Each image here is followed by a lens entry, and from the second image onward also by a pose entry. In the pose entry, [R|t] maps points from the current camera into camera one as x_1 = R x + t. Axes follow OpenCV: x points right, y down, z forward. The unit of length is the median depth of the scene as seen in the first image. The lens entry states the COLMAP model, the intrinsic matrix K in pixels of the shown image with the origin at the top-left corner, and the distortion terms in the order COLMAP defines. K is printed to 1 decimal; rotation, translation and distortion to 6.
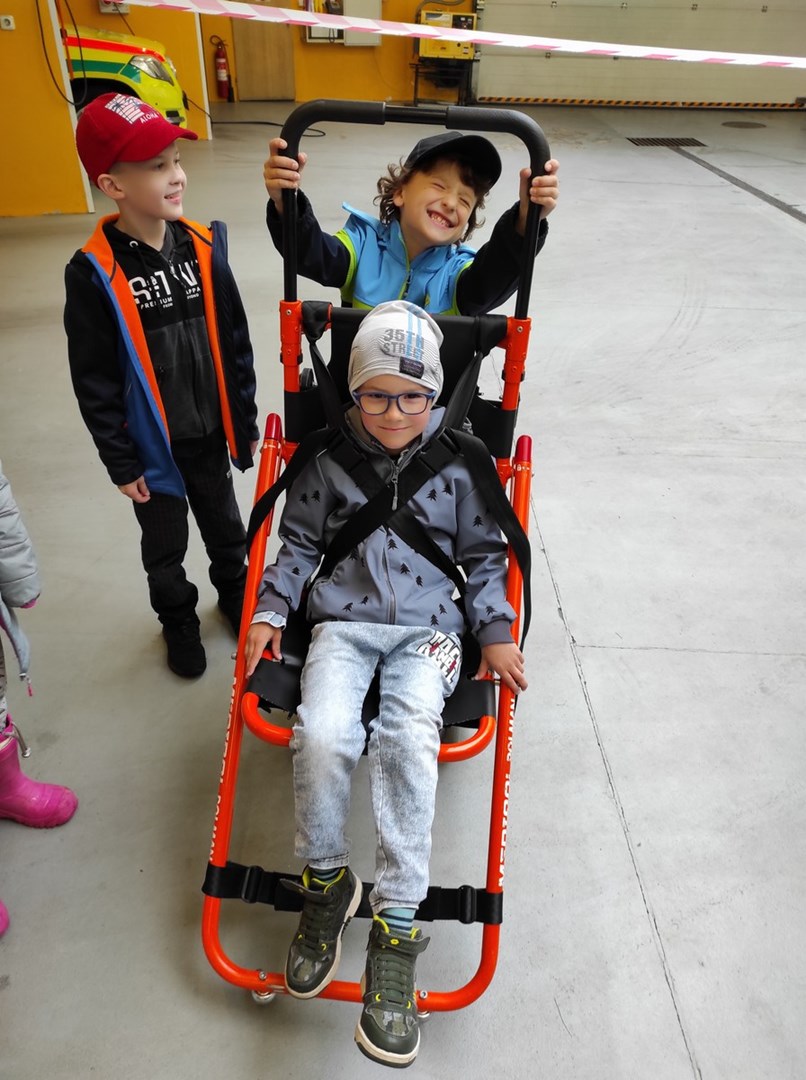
lens RADIAL K [[782.1, 0, 403.0], [0, 782.1, 540.0], [0, 0, 1]] dist [0.006096, 0.001513]
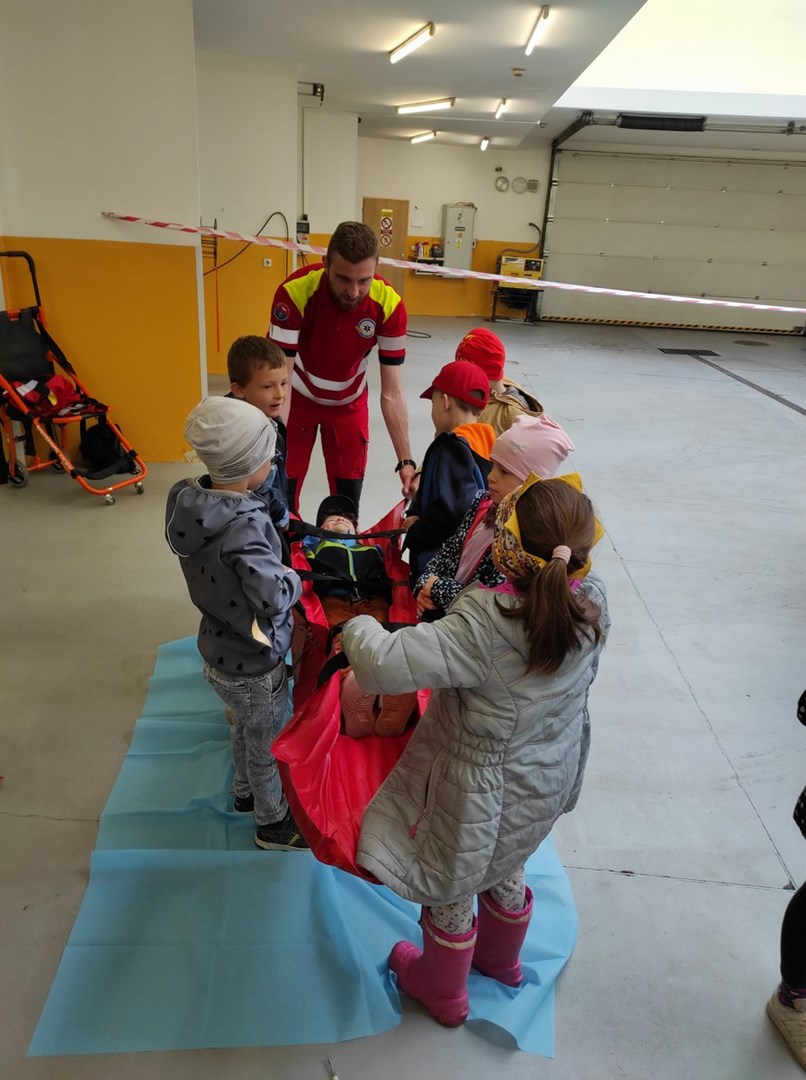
lens RADIAL K [[782.1, 0, 403.0], [0, 782.1, 540.0], [0, 0, 1]] dist [0.006096, 0.001513]
pose [[0.997088, 0.052857, -0.054961, -0.047360], [-0.064143, 0.971145, -0.229700, 0.117878], [0.041234, 0.232557, 0.971708, -0.199981]]
